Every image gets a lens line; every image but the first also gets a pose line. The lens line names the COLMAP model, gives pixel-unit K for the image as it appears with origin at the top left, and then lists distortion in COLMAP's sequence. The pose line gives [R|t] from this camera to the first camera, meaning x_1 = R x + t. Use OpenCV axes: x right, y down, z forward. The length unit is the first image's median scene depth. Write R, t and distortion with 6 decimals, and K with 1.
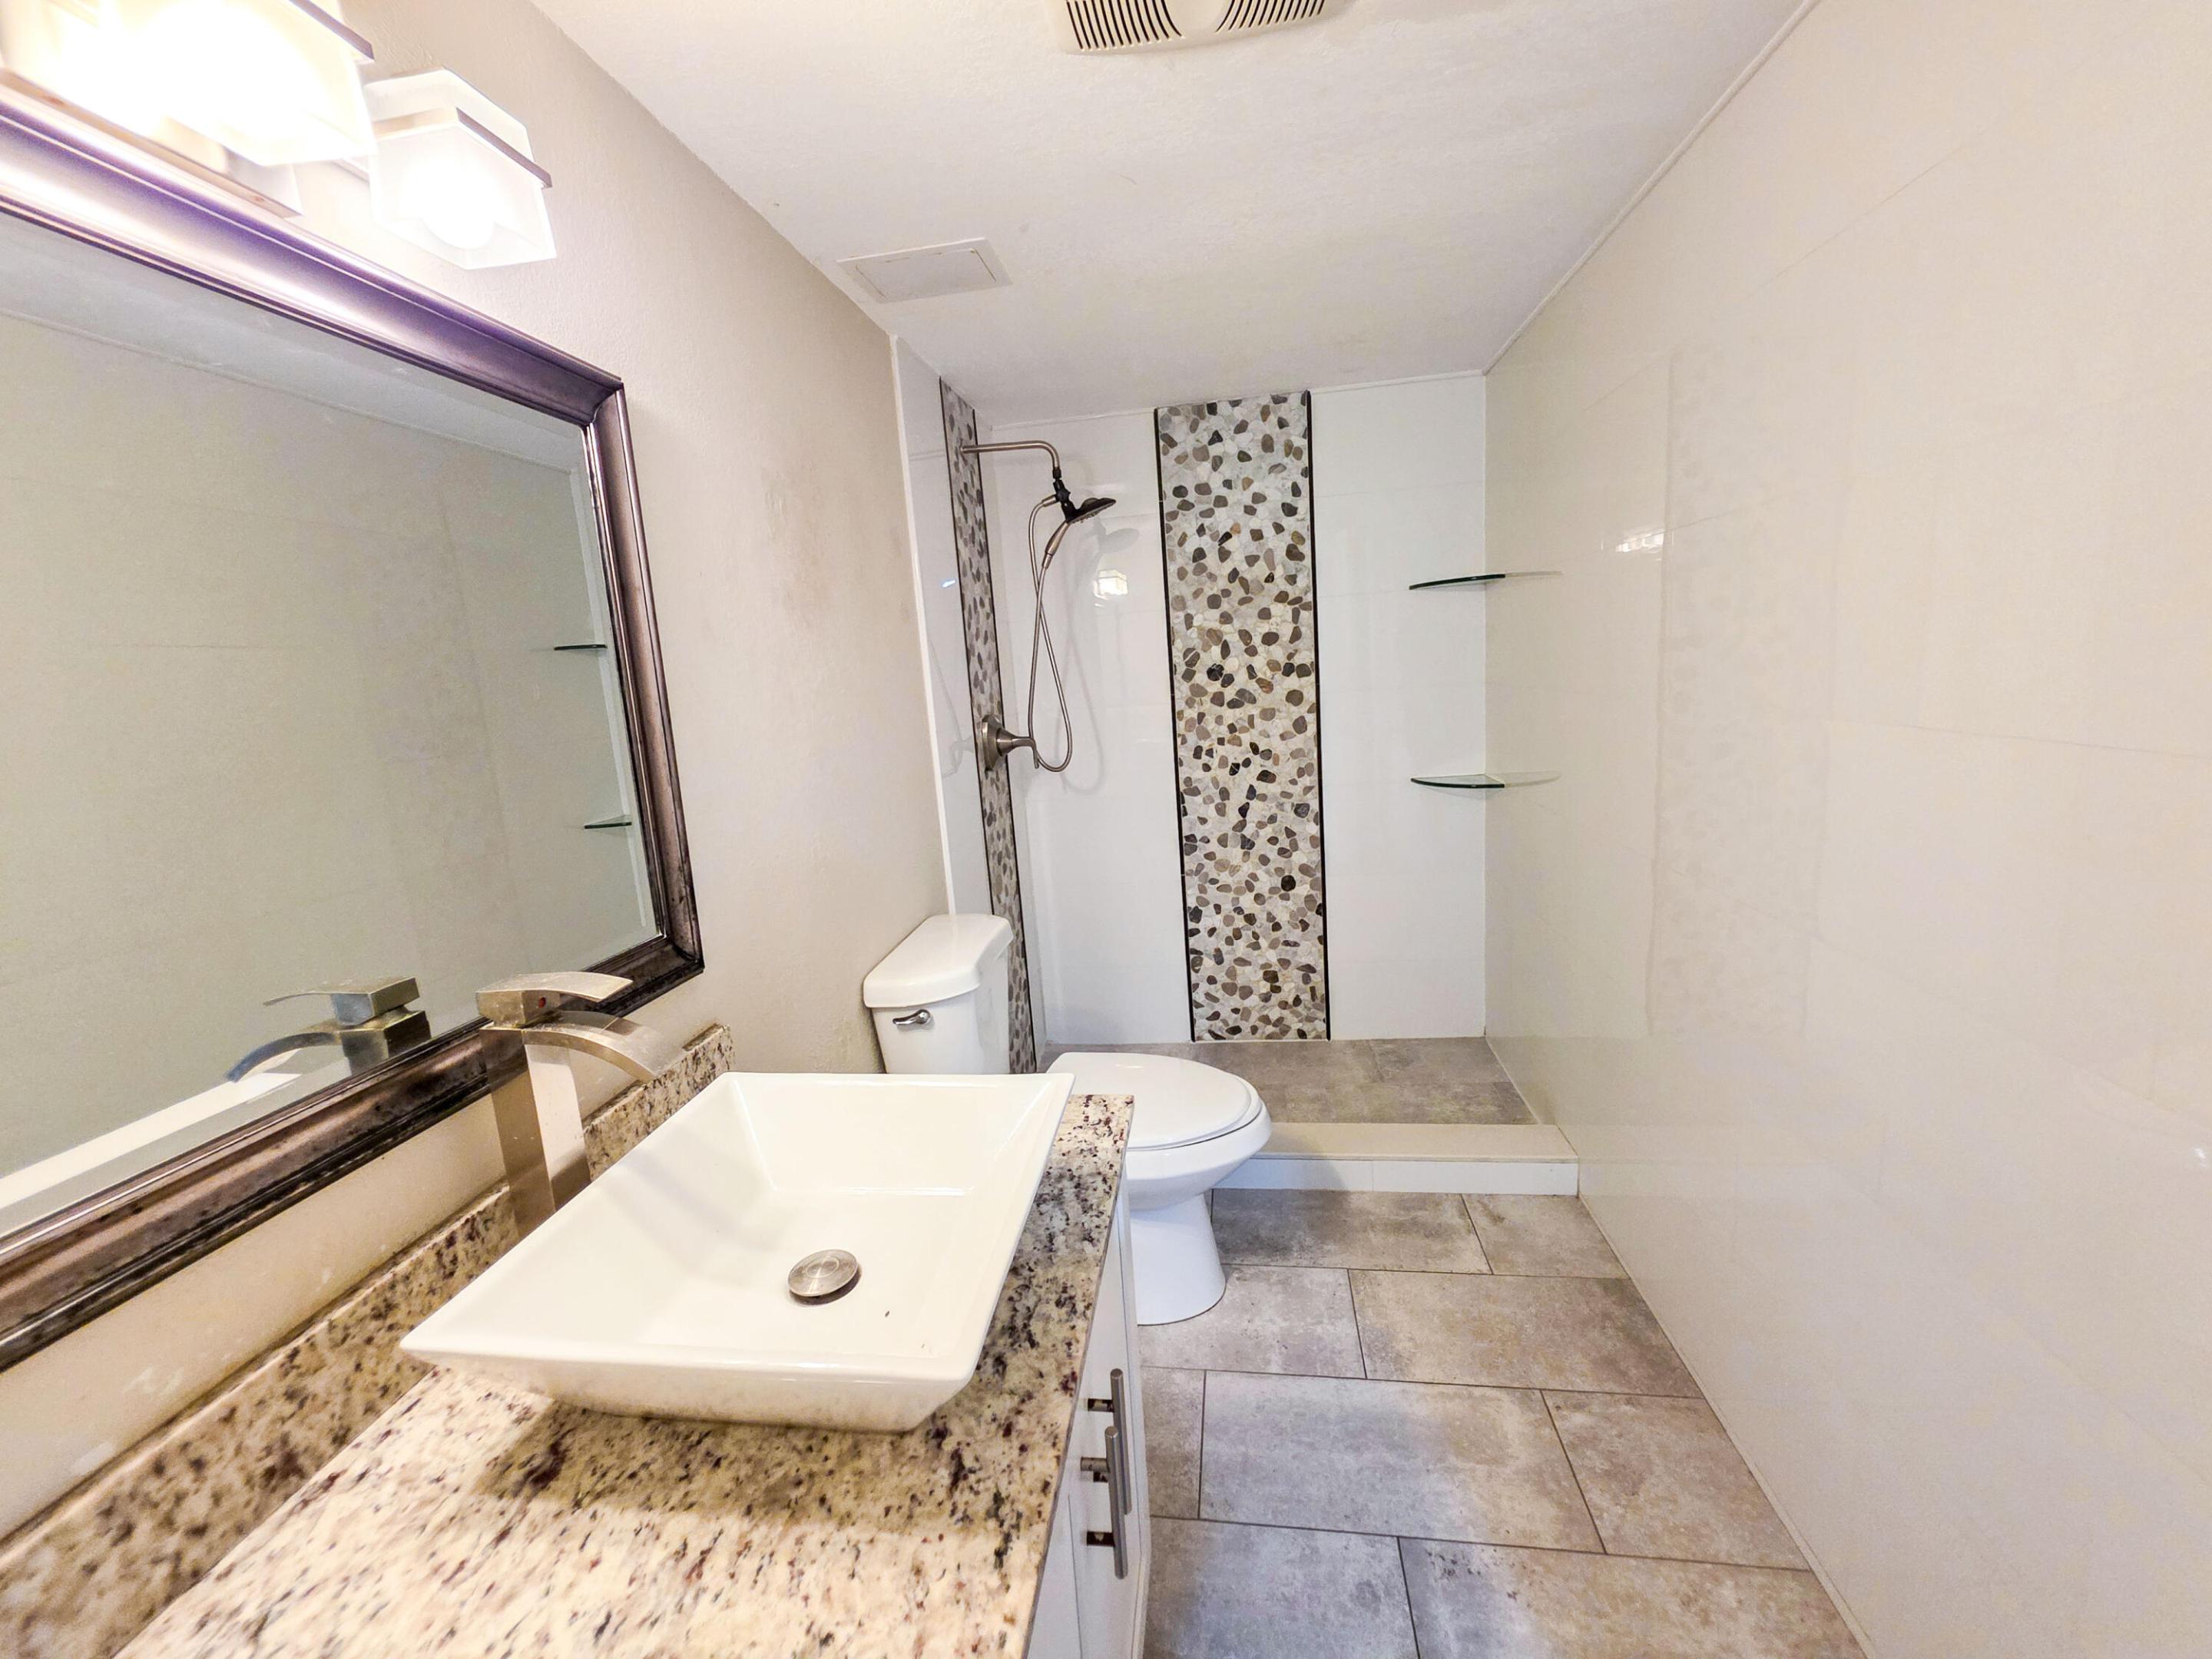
lens RADIAL K [[885.1, 0, 1097.3], [0, 885.1, 817.7], [0, 0, 1]] dist [0.000208, 0.000678]
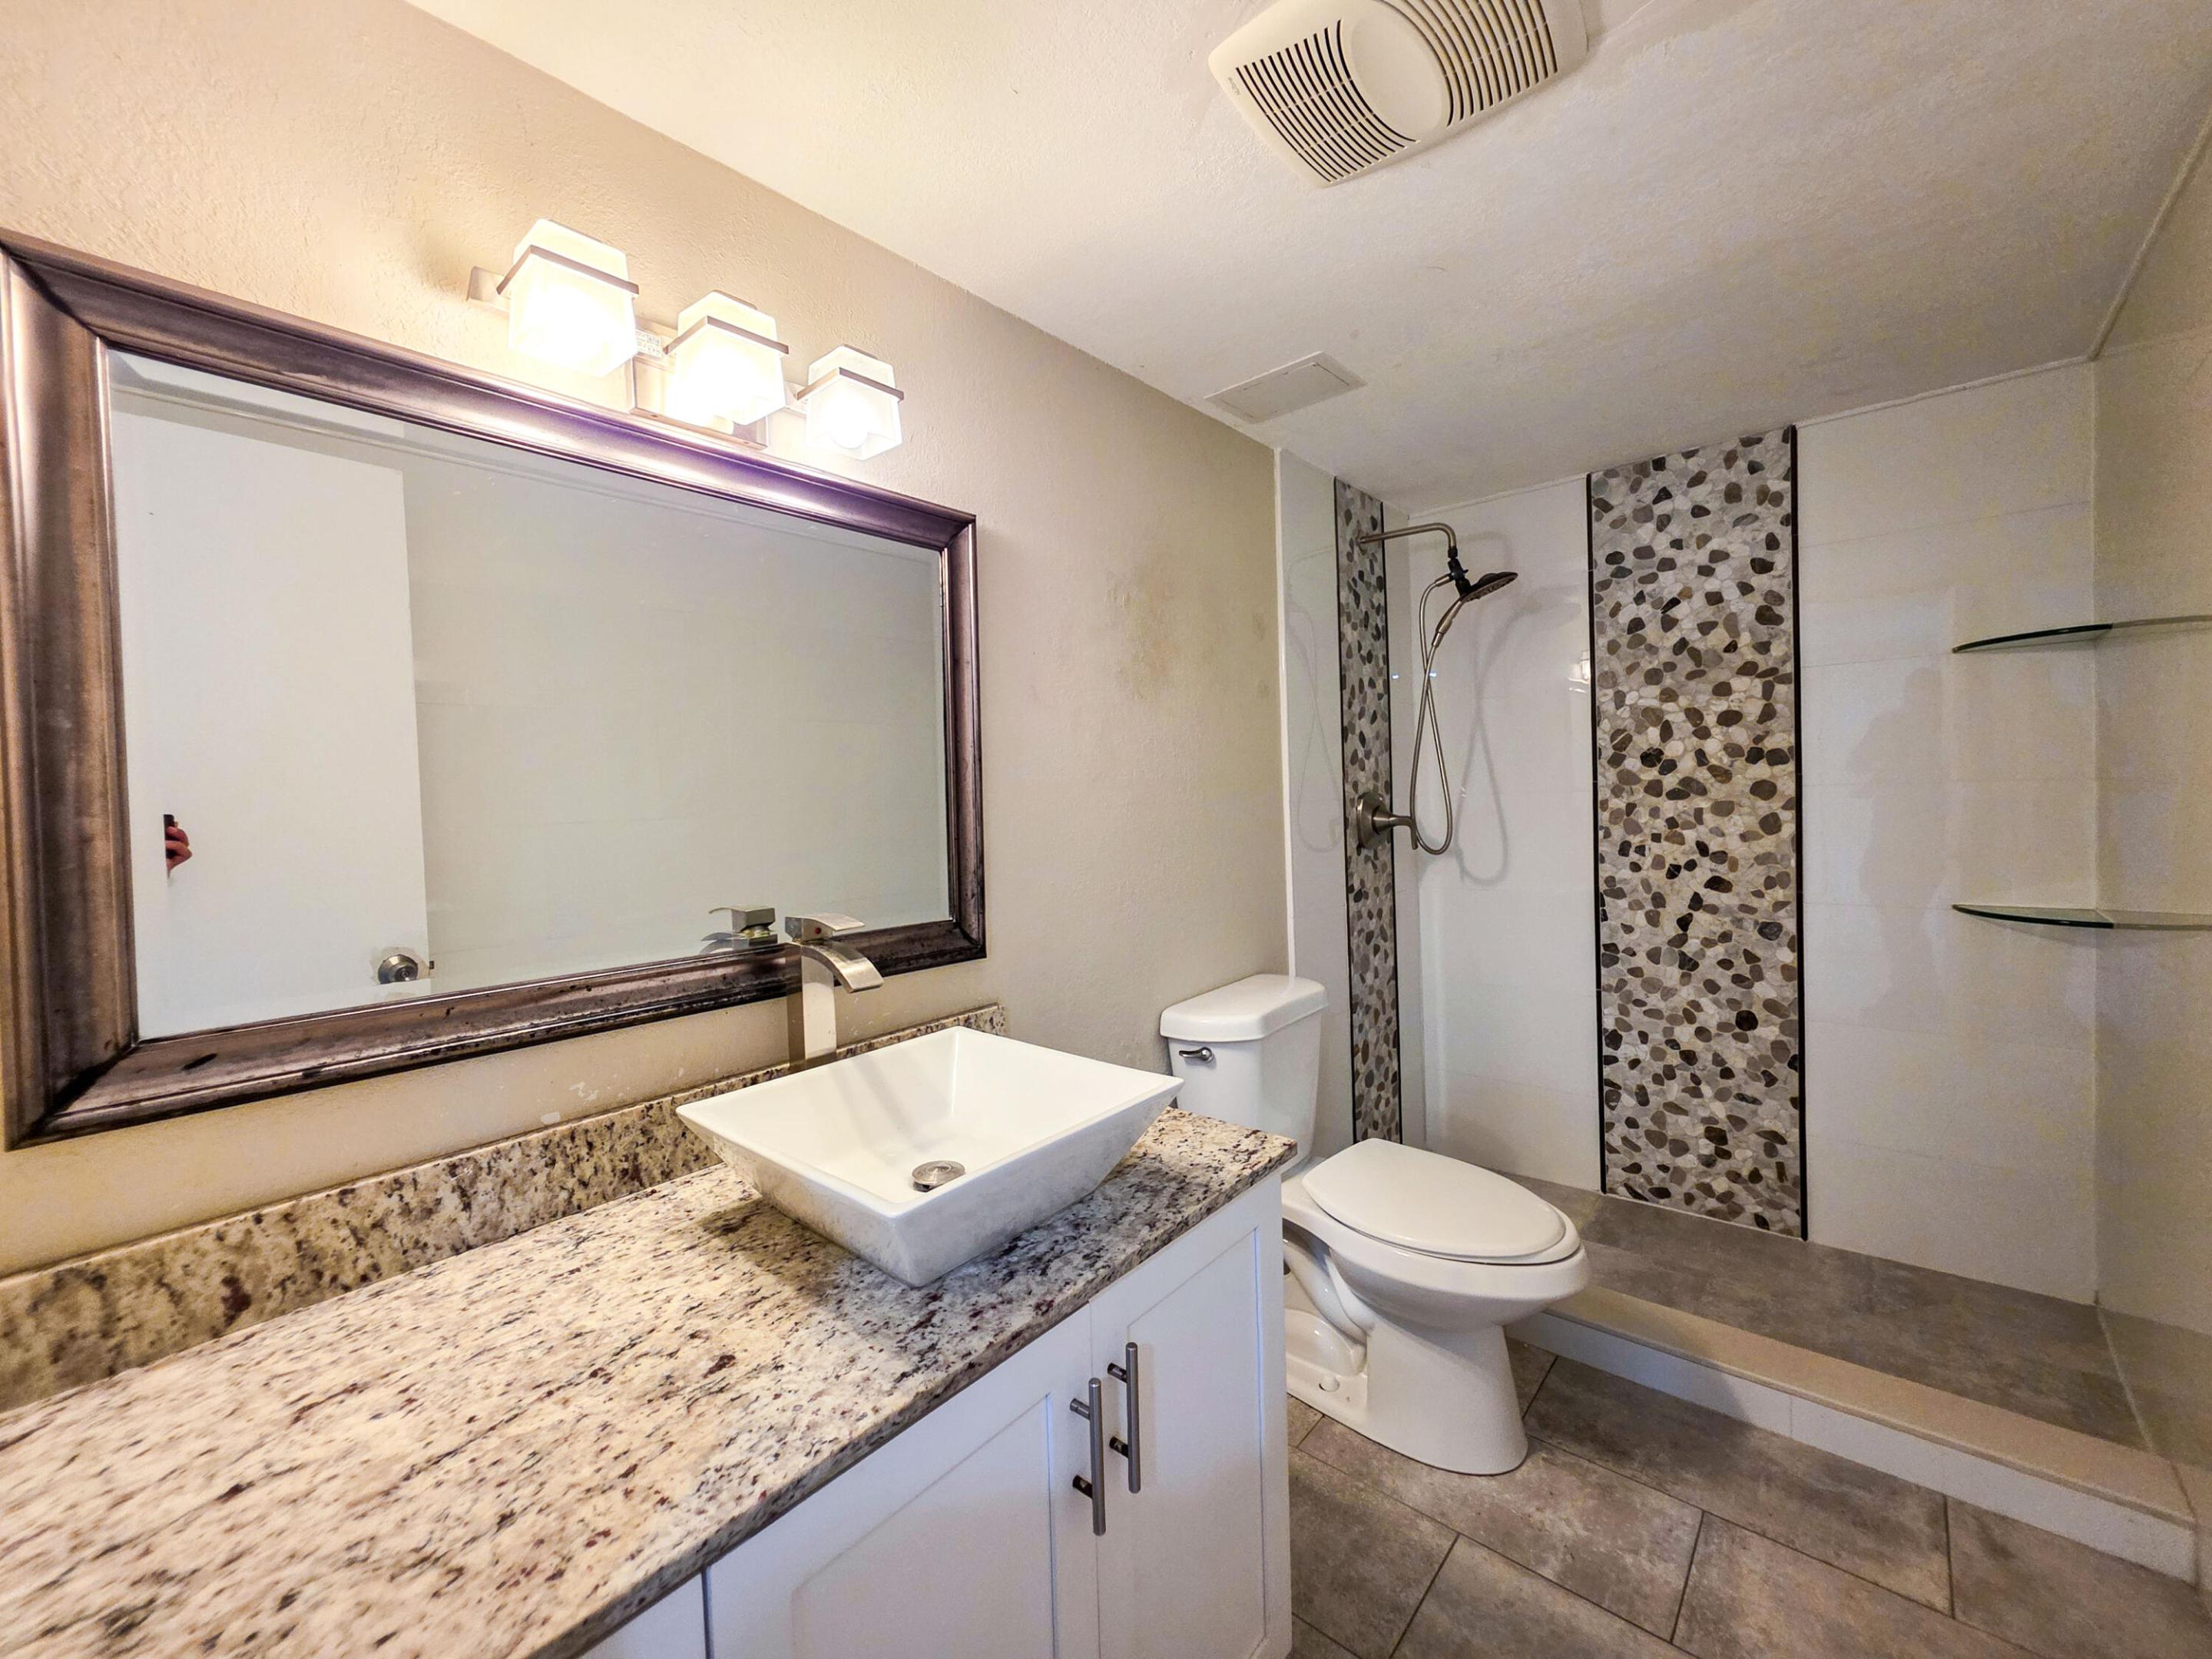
lens RADIAL K [[885.1, 0, 1097.3], [0, 885.1, 817.7], [0, 0, 1]] dist [0.000208, 0.000678]
pose [[0.837335, 0.057156, -0.543695, 0.168548], [-0.116617, 0.990304, -0.075494, 0.024233], [0.534108, 0.126618, 0.835881, -0.001382]]
